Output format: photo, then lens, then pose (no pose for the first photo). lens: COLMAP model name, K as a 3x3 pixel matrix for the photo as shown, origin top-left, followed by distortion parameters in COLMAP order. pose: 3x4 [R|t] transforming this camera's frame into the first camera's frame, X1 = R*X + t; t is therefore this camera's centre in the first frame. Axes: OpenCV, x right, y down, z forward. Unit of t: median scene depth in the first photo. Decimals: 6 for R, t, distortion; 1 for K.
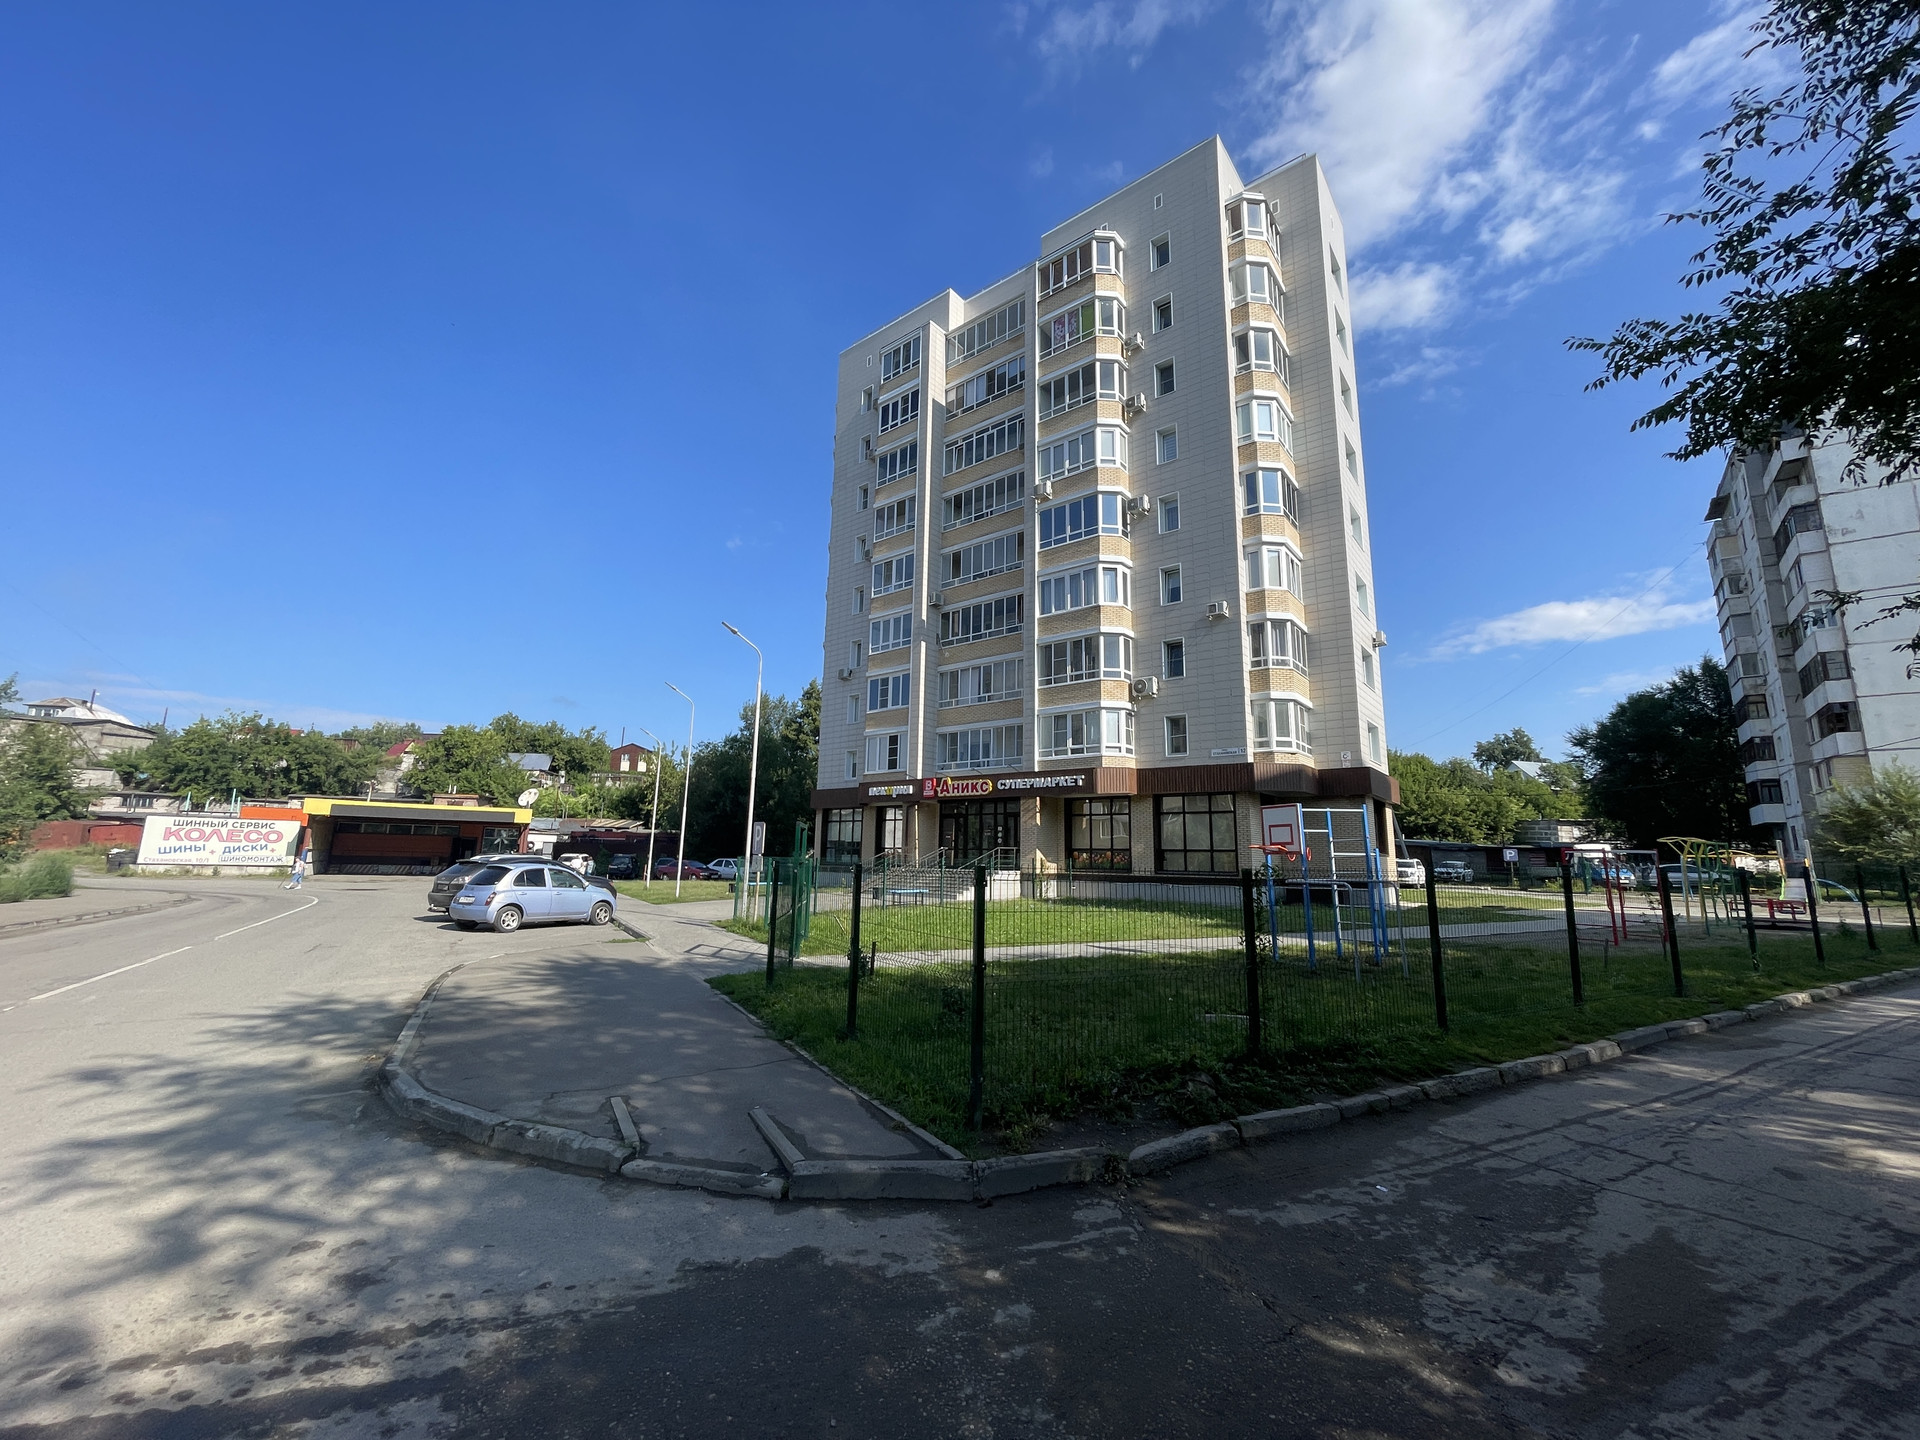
lens RADIAL K [[776.7, 0, 959.9], [0, 776.7, 719.3], [0, 0, 1]] dist [-0.003034, 0.000035]
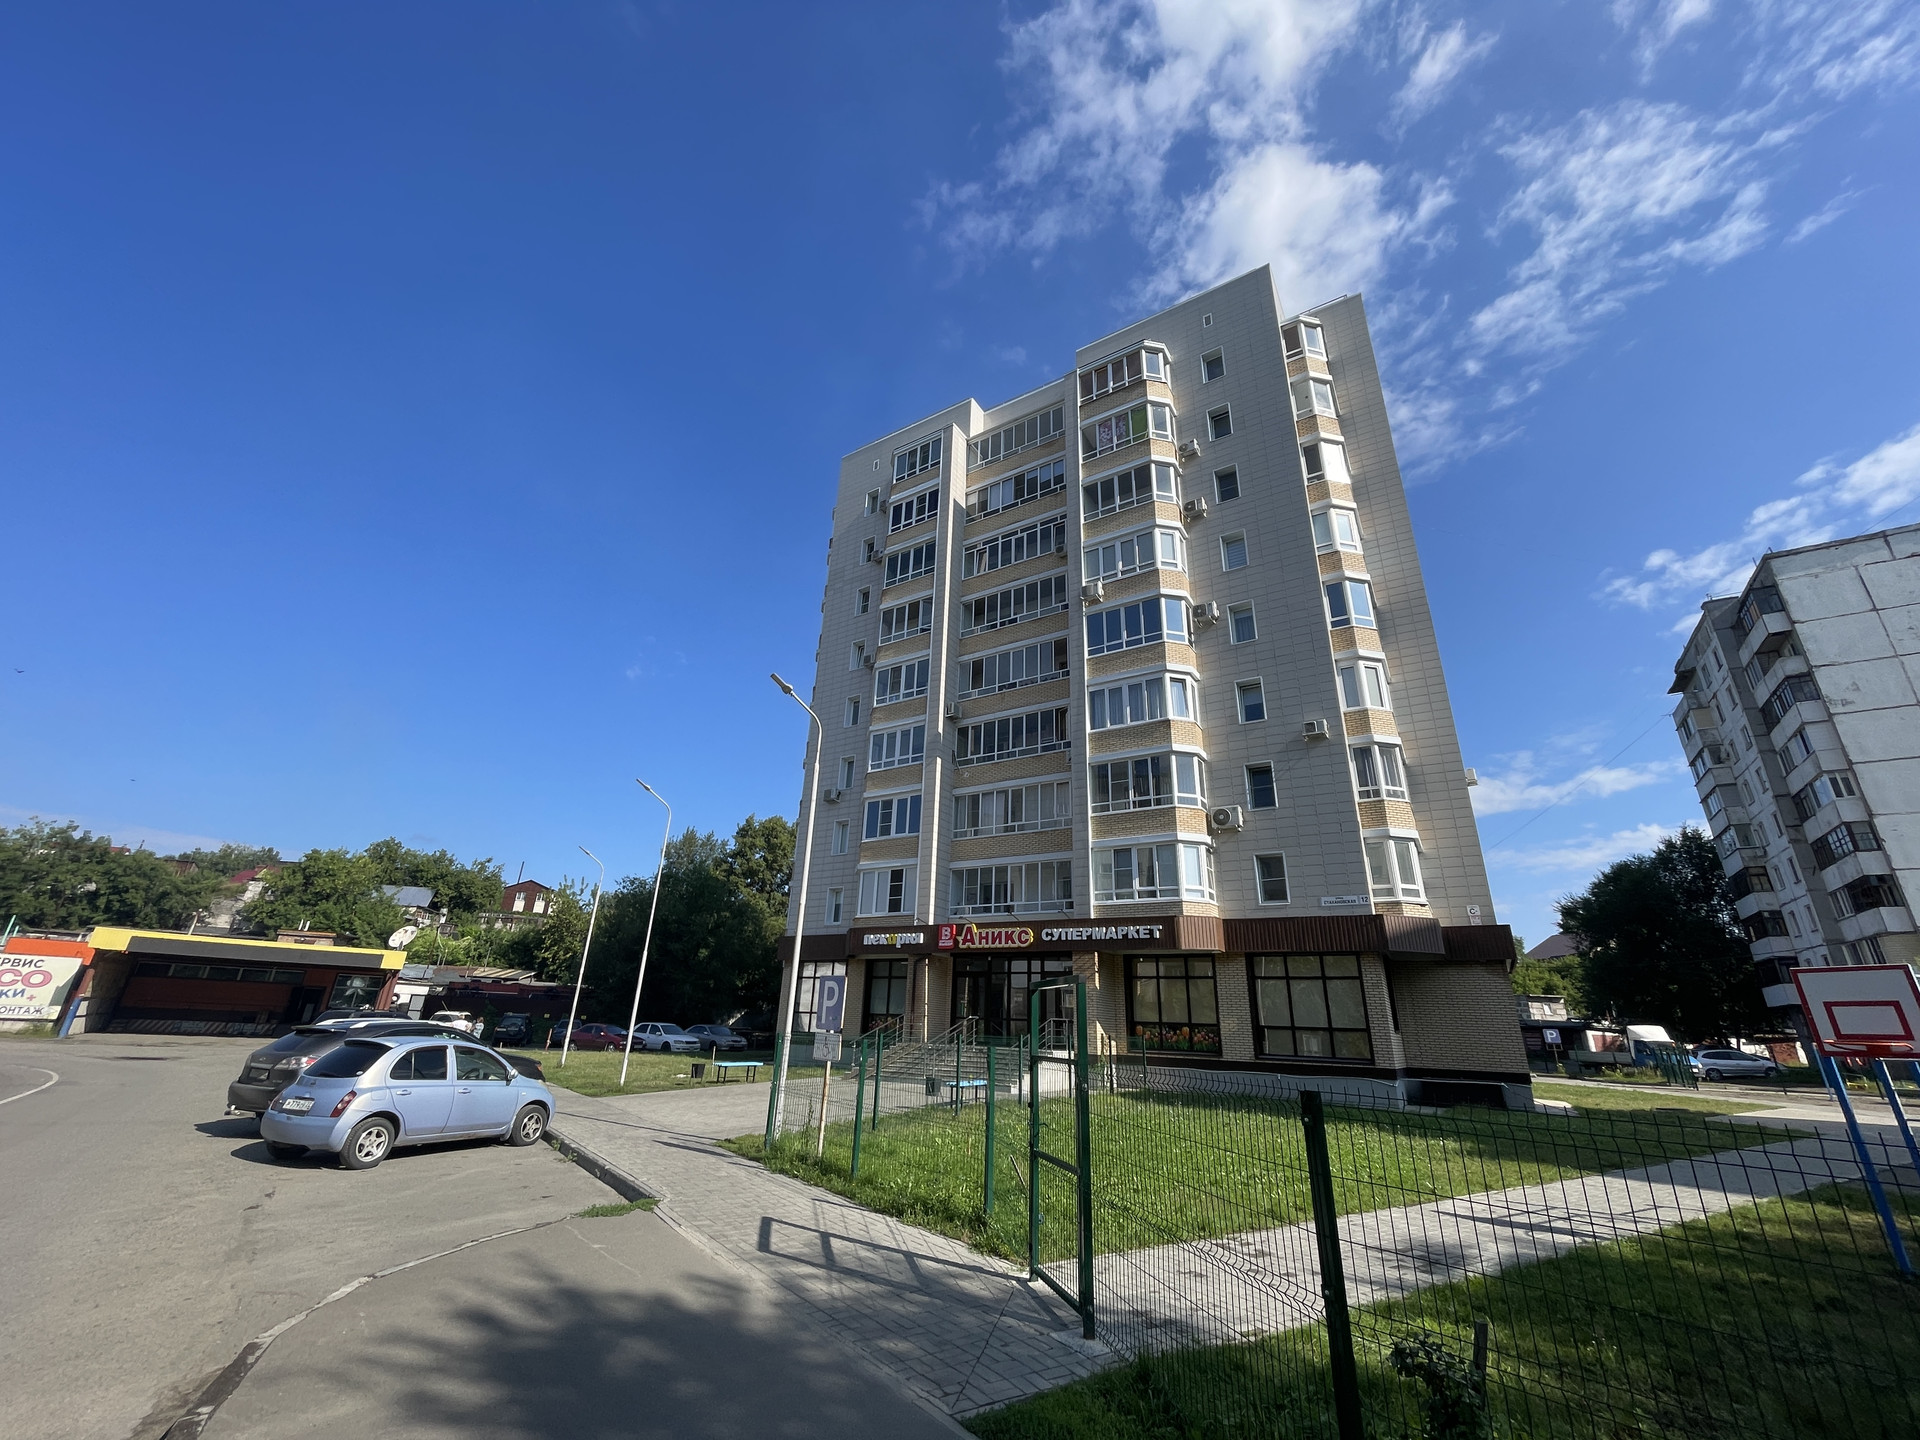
lens RADIAL K [[776.7, 0, 959.8], [0, 776.7, 719.4], [0, 0, 1]] dist [-0.003034, 0.000035]
pose [[0.993723, 0.058004, 0.095660, -0.103941], [-0.038265, 0.979742, -0.196572, 0.023042], [-0.105125, 0.191678, 0.975812, 0.157854]]
